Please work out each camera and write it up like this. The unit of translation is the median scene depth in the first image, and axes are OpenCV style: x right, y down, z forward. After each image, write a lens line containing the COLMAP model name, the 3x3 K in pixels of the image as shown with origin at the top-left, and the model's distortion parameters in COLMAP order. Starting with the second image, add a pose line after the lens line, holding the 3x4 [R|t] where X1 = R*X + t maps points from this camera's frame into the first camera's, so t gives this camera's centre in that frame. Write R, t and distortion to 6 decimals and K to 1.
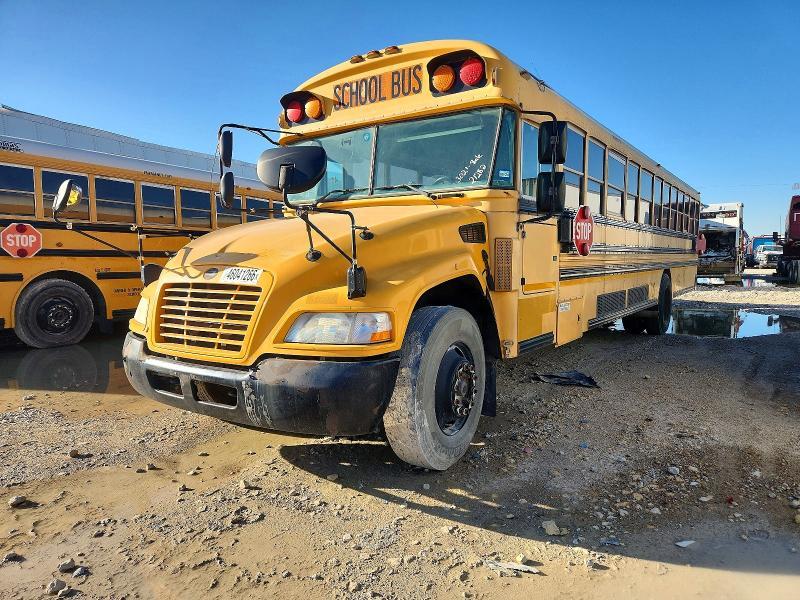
lens RADIAL K [[541.9, 0, 399.7], [0, 541.9, 301.2], [0, 0, 1]] dist [0.029839, -0.000200]
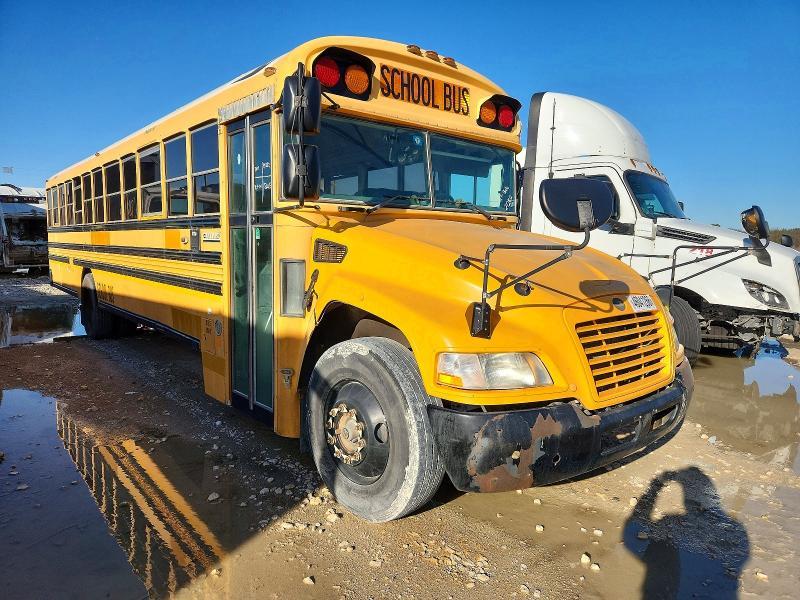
lens RADIAL K [[541.9, 0, 399.8], [0, 541.9, 299.7], [0, 0, 1]] dist [0.029839, -0.000200]
pose [[0.250228, -0.091690, 0.963835, -0.988342], [0.062089, 0.994976, 0.078533, -0.114729], [-0.966194, 0.040192, 0.254664, 0.829751]]
